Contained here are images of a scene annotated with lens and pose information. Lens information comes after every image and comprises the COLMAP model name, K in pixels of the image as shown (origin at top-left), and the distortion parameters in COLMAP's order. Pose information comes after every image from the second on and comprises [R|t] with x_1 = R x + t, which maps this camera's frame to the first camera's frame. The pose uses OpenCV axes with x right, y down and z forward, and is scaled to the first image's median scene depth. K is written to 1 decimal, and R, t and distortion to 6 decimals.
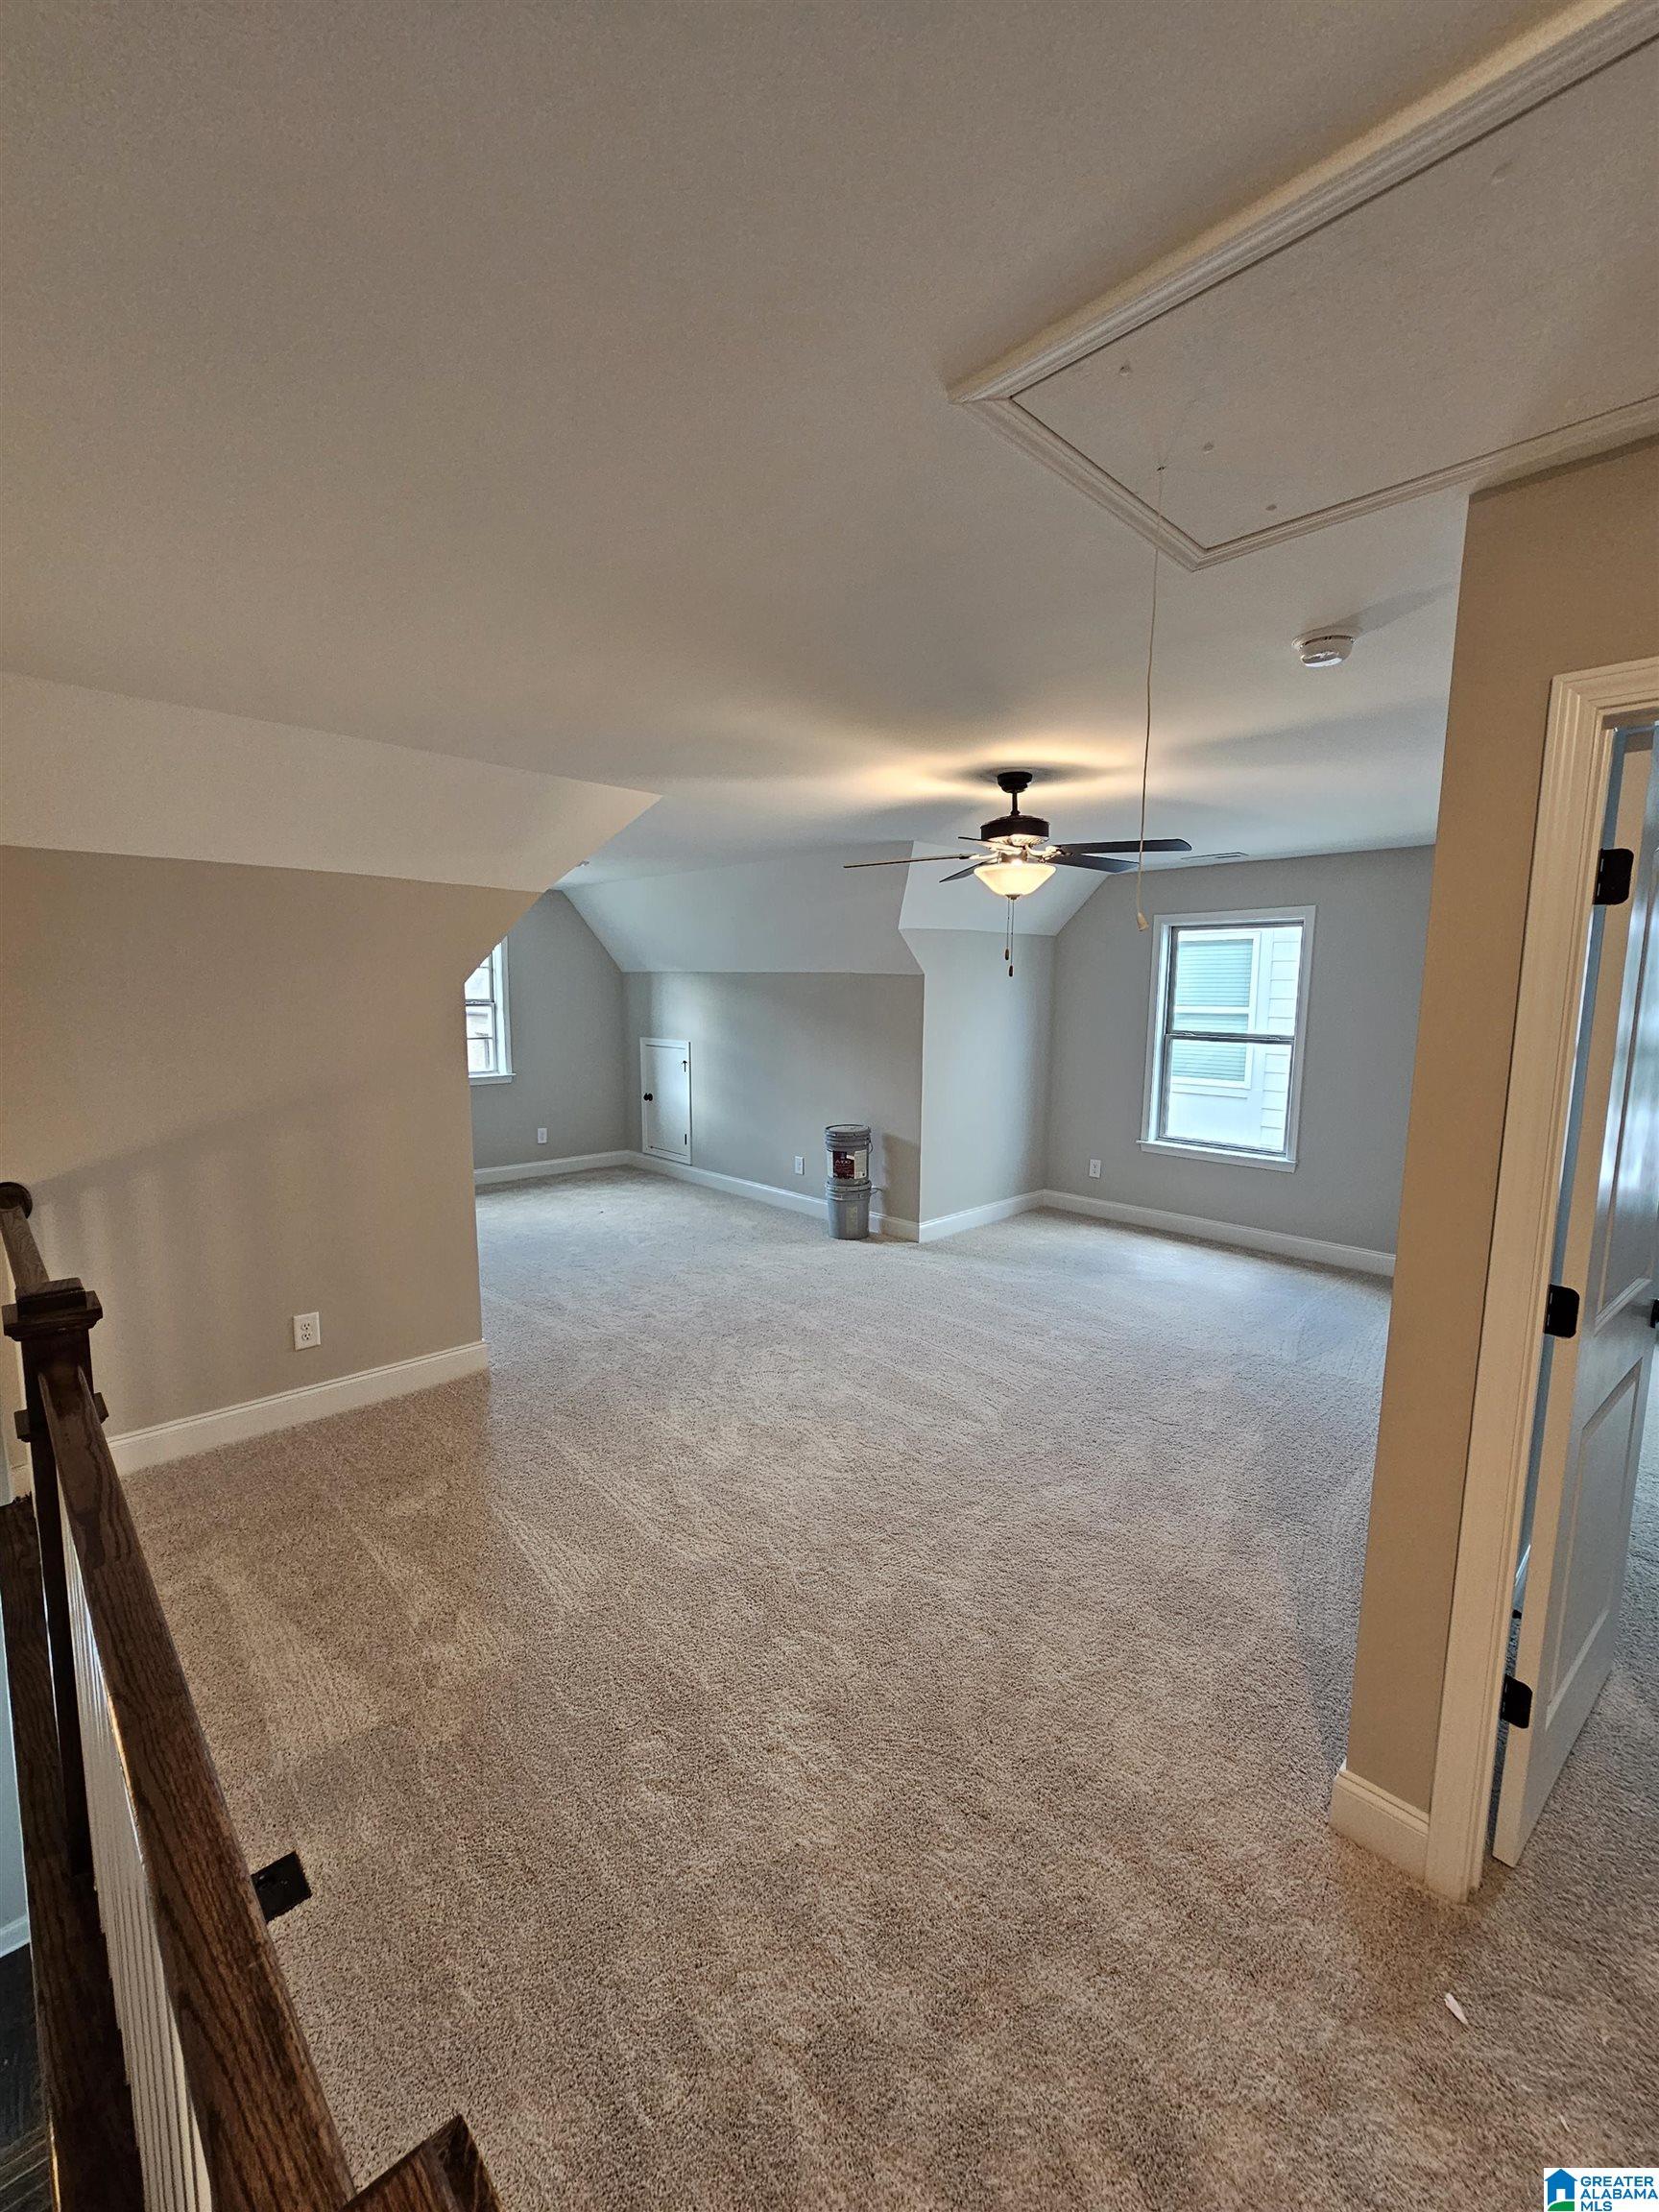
lens RADIAL K [[907.4, 0, 841.3], [0, 907.4, 1101.9], [0, 0, 1]] dist [0.002832, -0.002130]
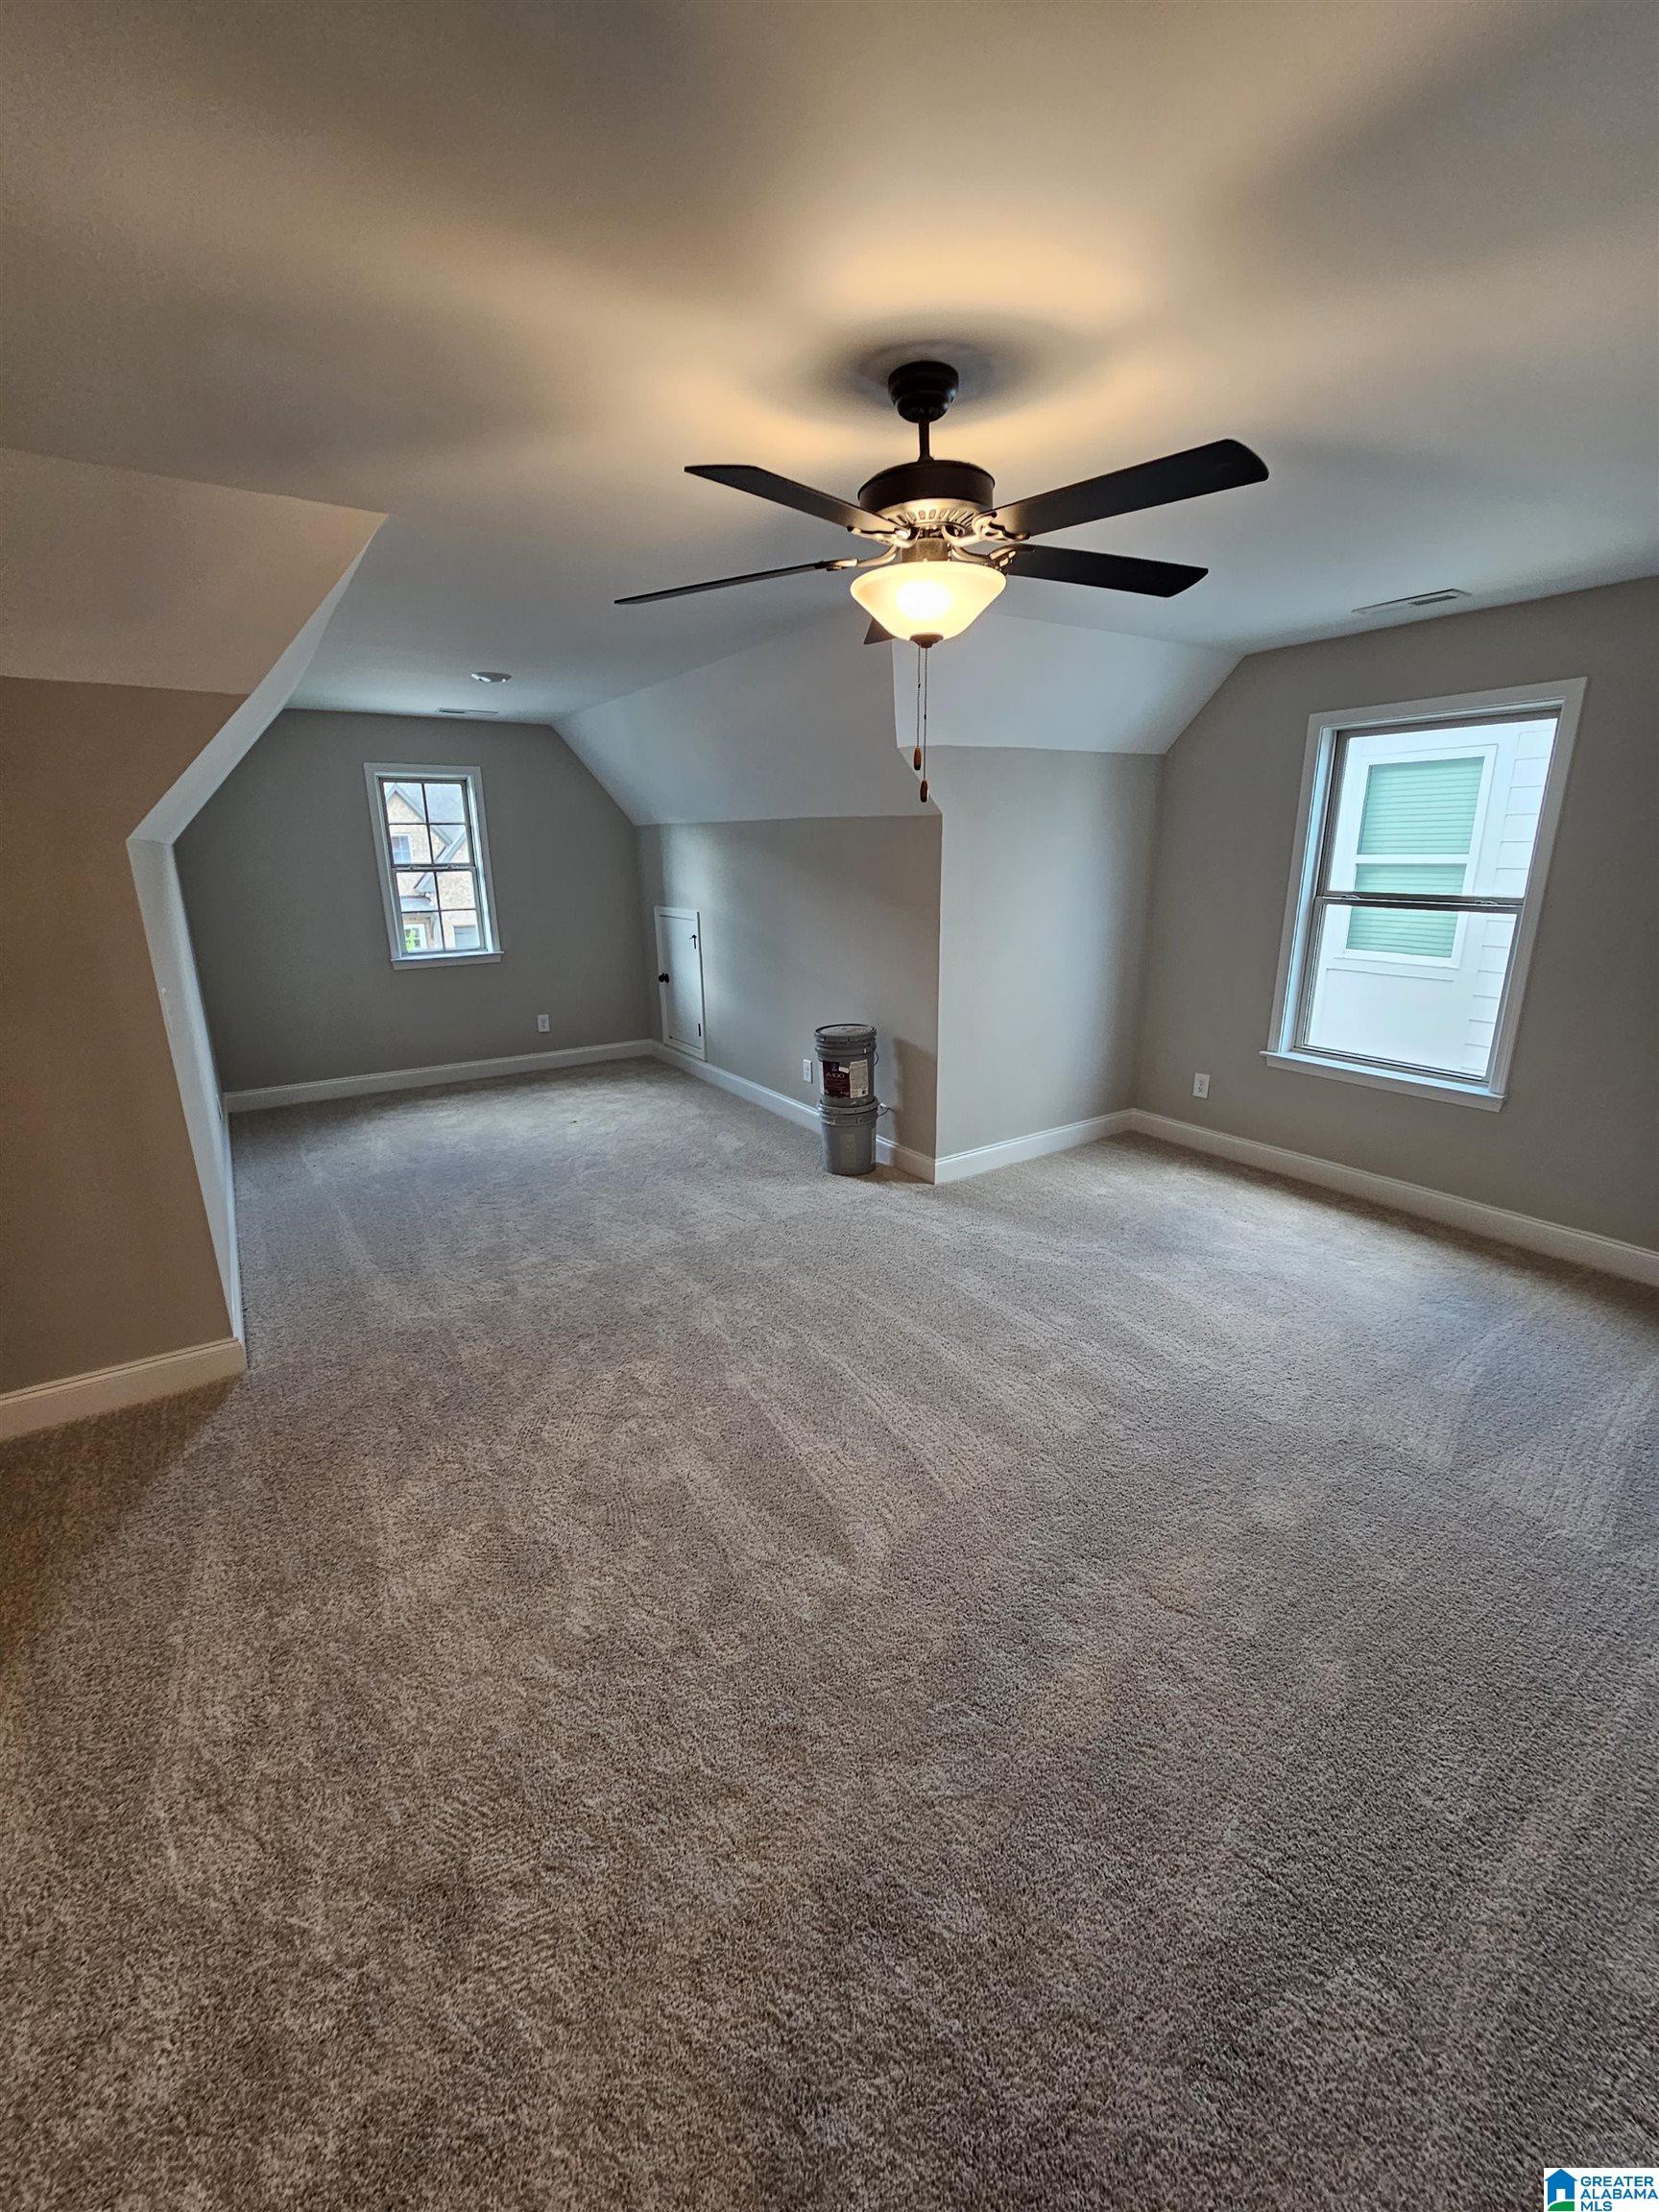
lens RADIAL K [[907.4, 0, 838.3], [0, 907.4, 1095.0], [0, 0, 1]] dist [0.002832, -0.002130]
pose [[0.982154, 0.029335, -0.185775, 0.147623], [-0.002332, 0.989585, 0.143929, -0.026779], [0.188062, -0.140927, 0.971994, 0.268372]]
